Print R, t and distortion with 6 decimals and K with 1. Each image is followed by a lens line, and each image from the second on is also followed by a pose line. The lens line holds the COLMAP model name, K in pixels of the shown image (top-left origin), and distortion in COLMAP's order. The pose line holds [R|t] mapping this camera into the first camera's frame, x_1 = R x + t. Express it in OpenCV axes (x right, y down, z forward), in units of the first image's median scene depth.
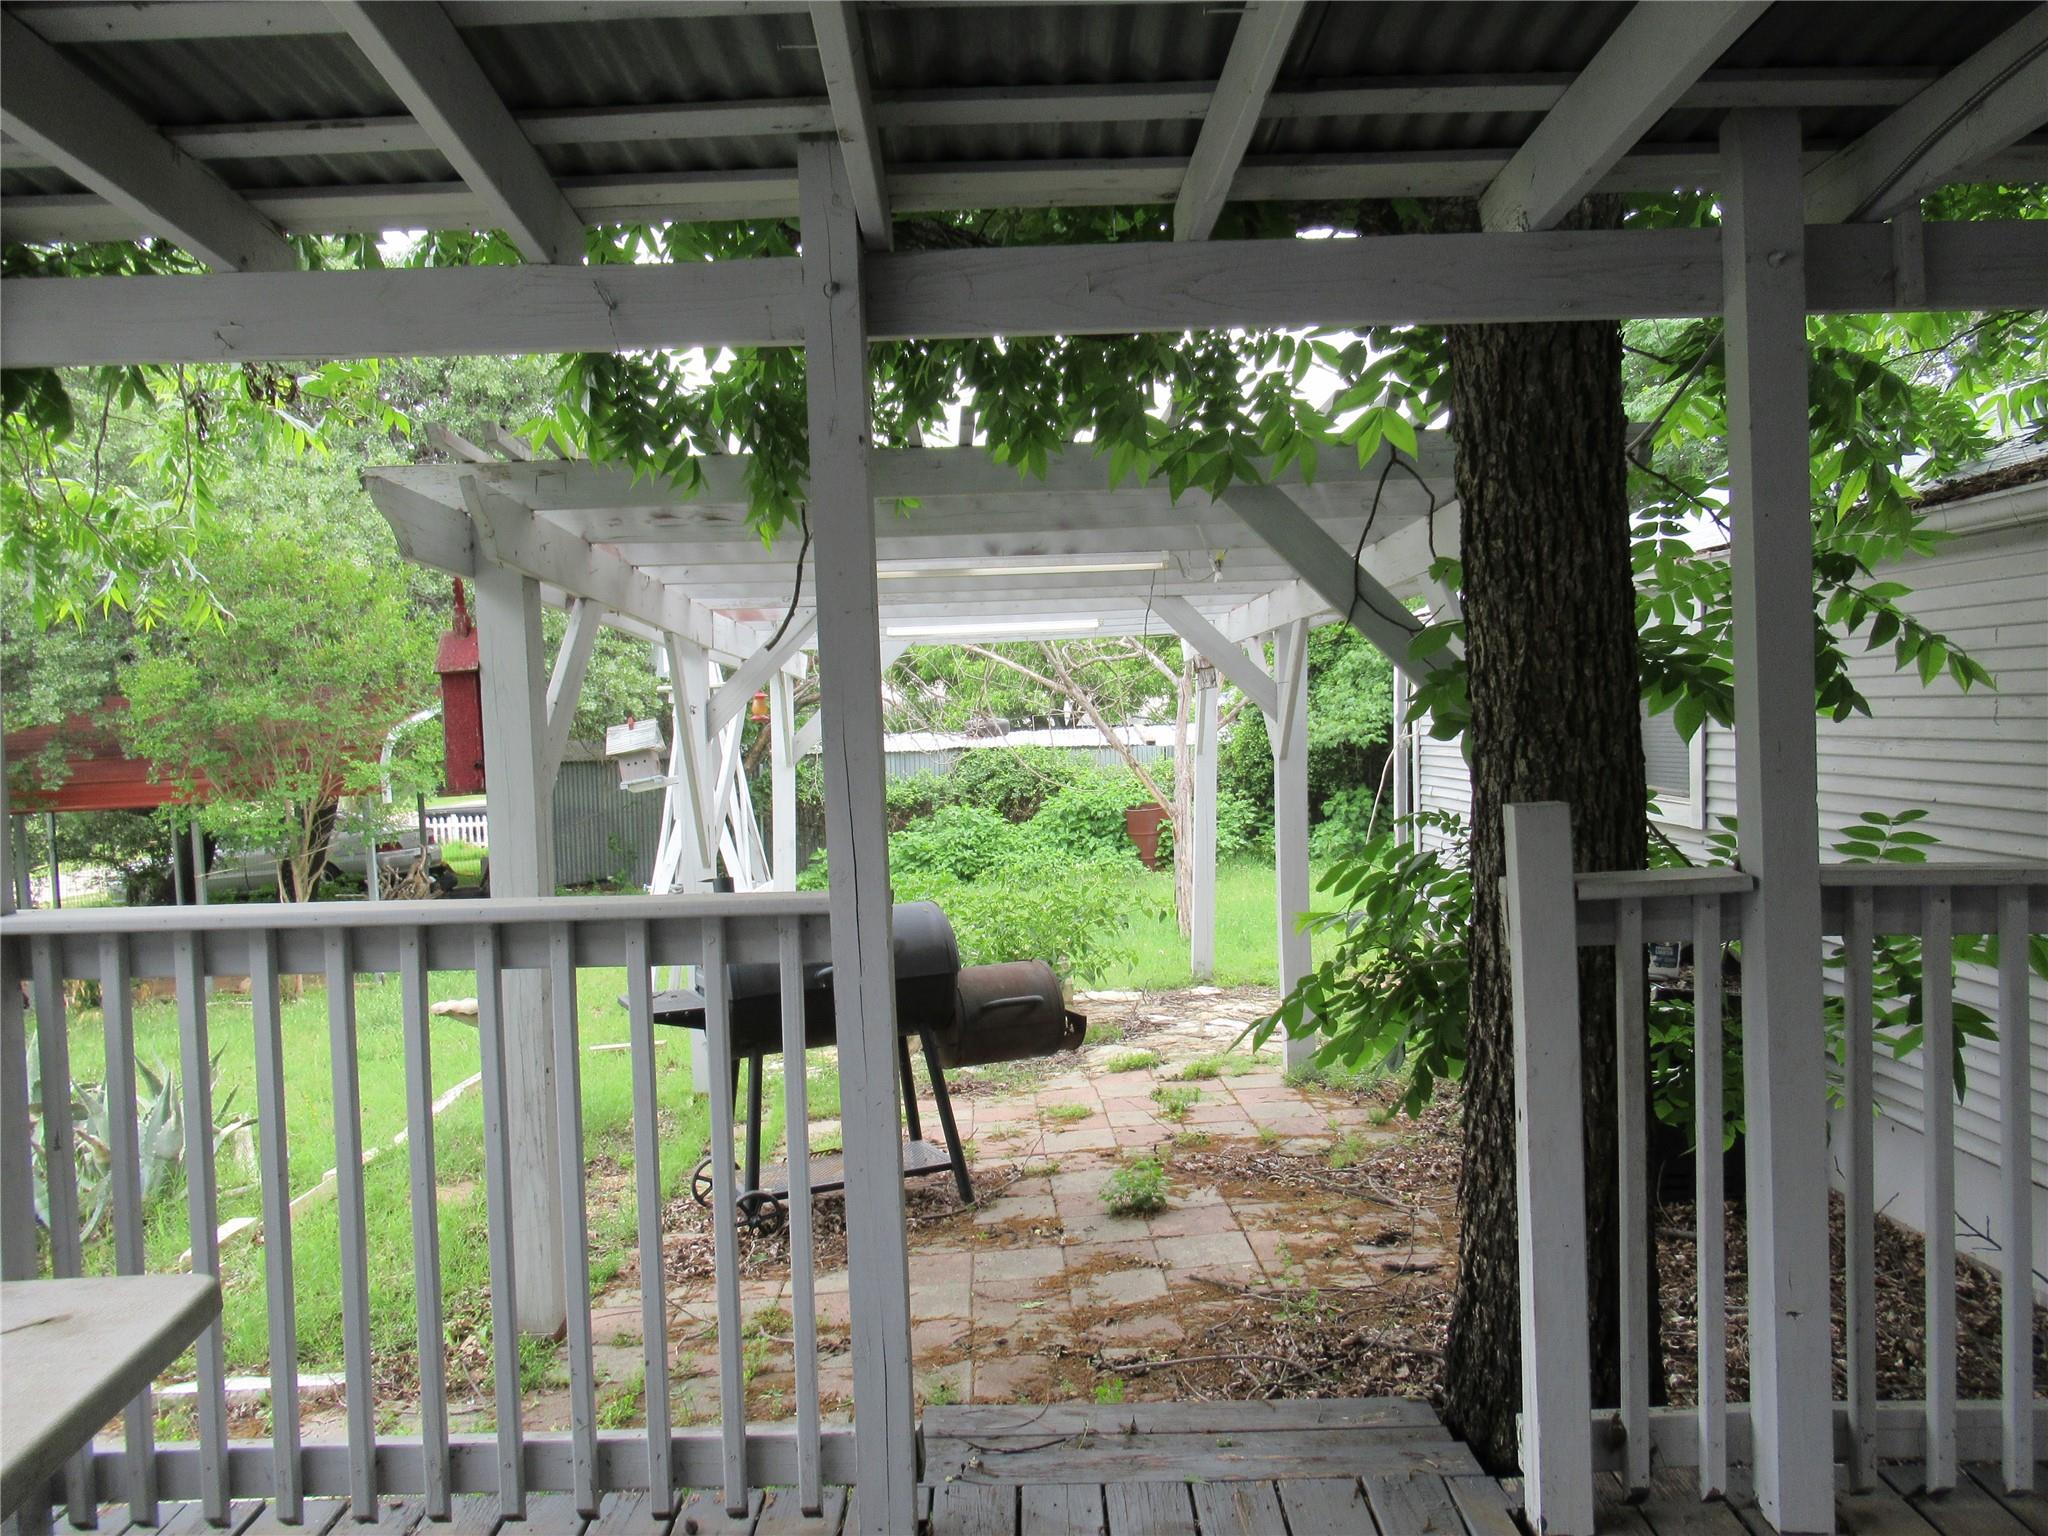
lens RADIAL K [[1535.0, 0, 1023.9], [0, 1535.0, 768.4], [0, 0, 1]] dist [-0.000163, 0.000480]
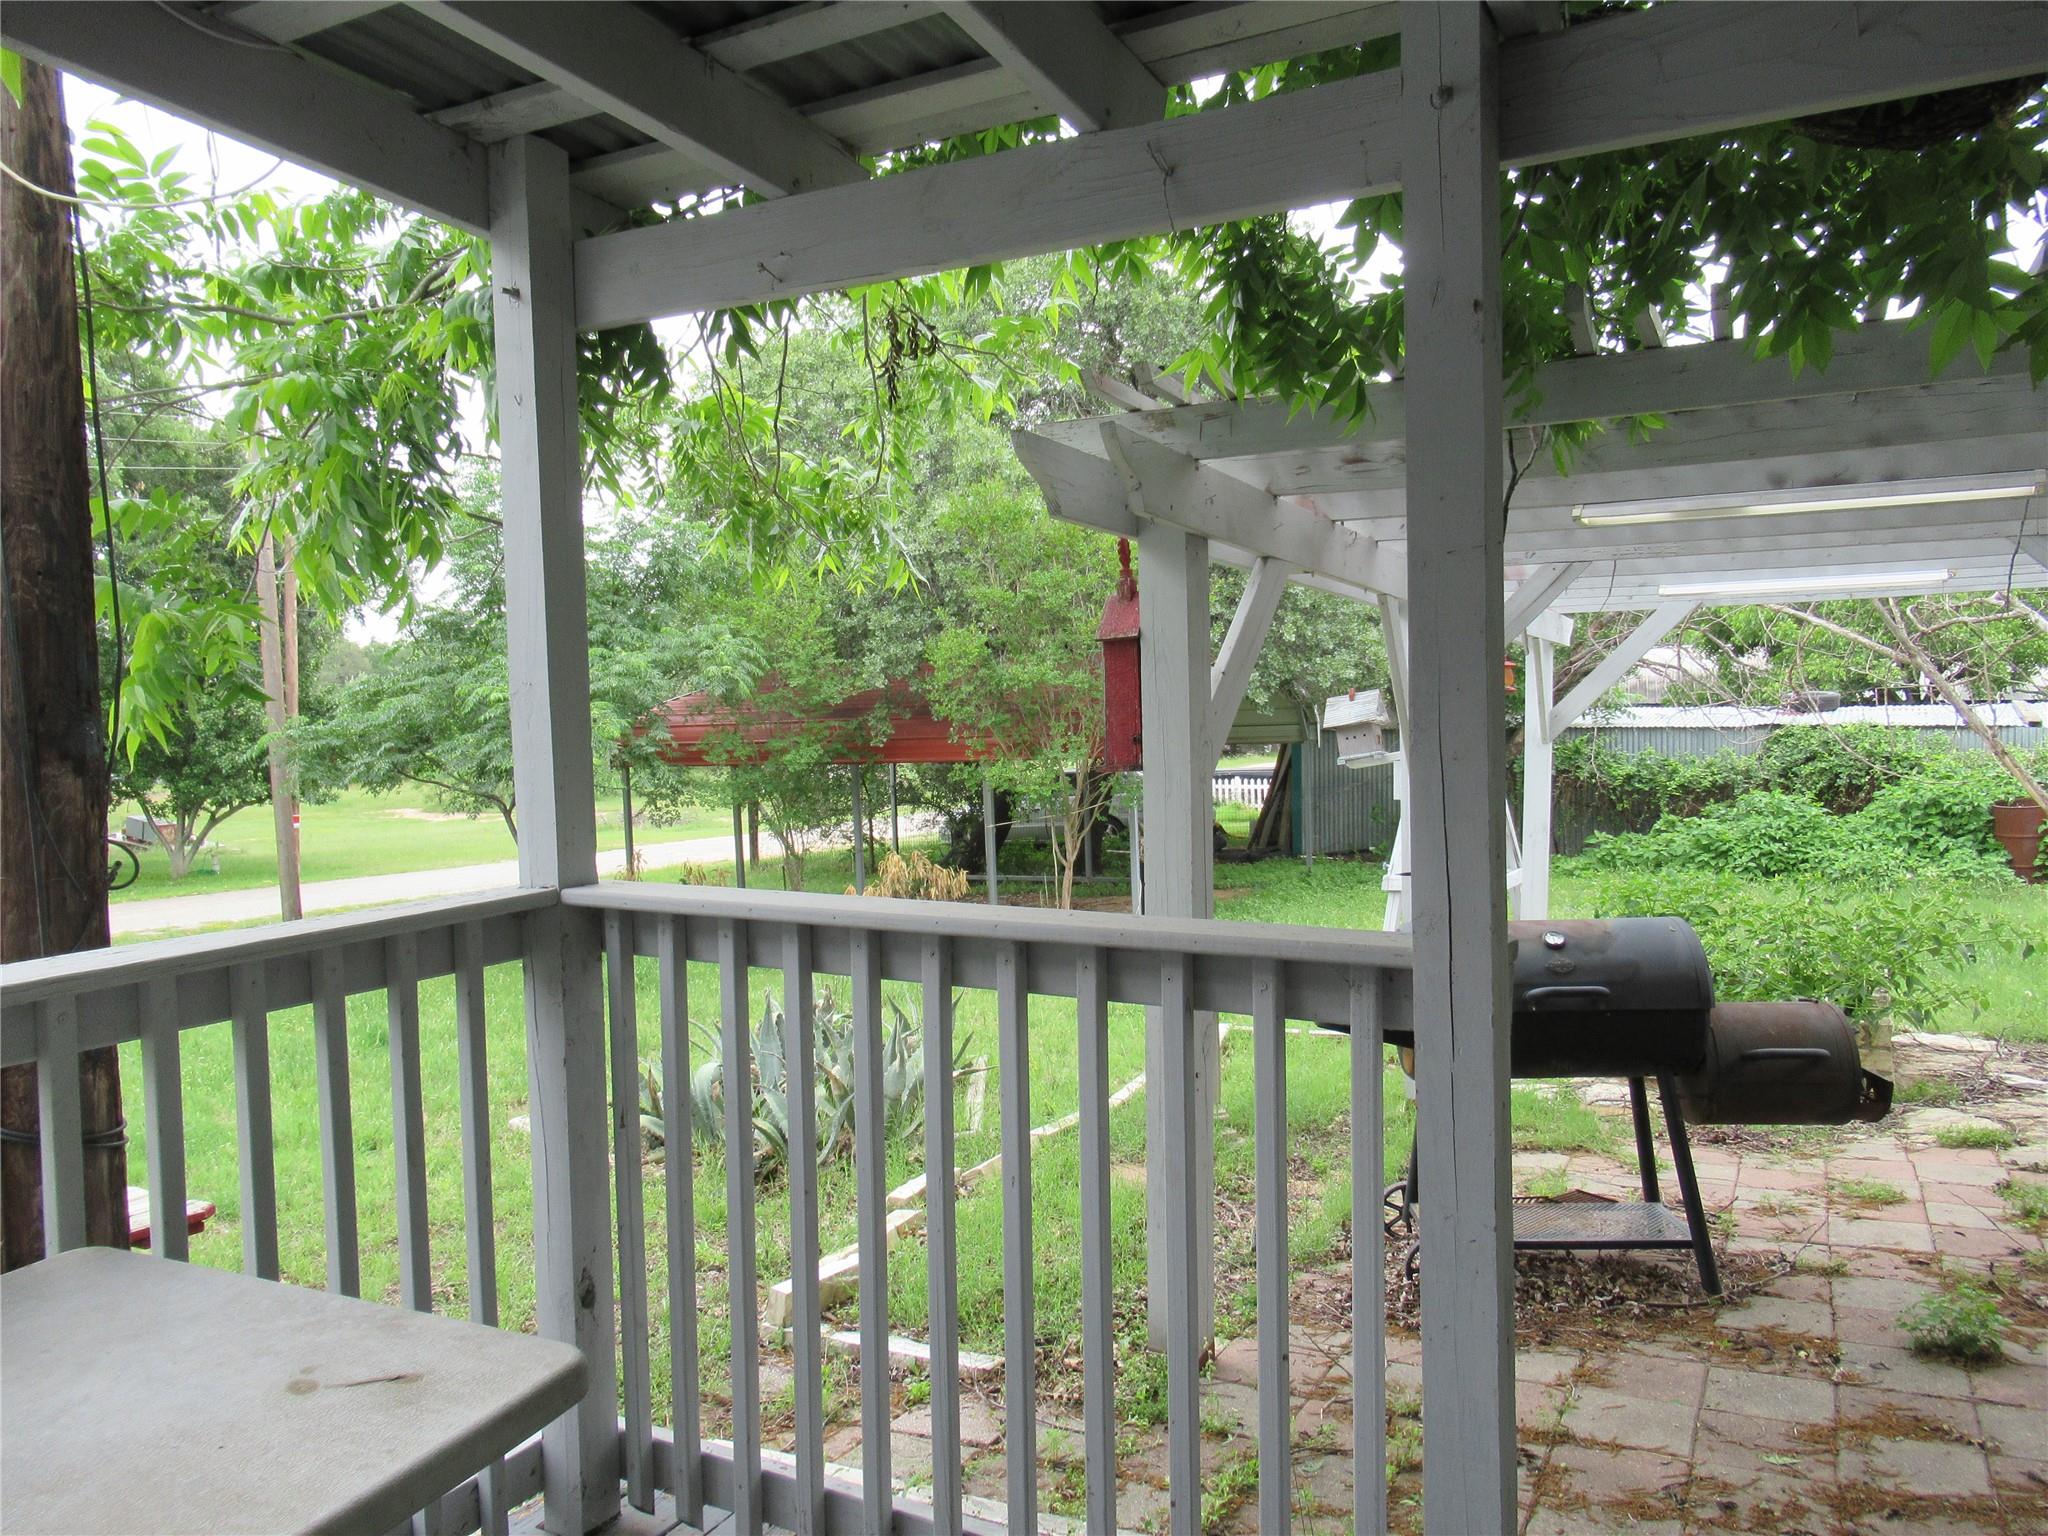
lens RADIAL K [[1535.0, 0, 1017.3], [0, 1535.0, 765.6], [0, 0, 1]] dist [-0.000163, 0.000480]
pose [[0.874048, 0.036011, -0.484503, 0.024065], [-0.026636, 0.999301, 0.026222, -0.006052], [0.485109, -0.010014, 0.874396, 0.112463]]
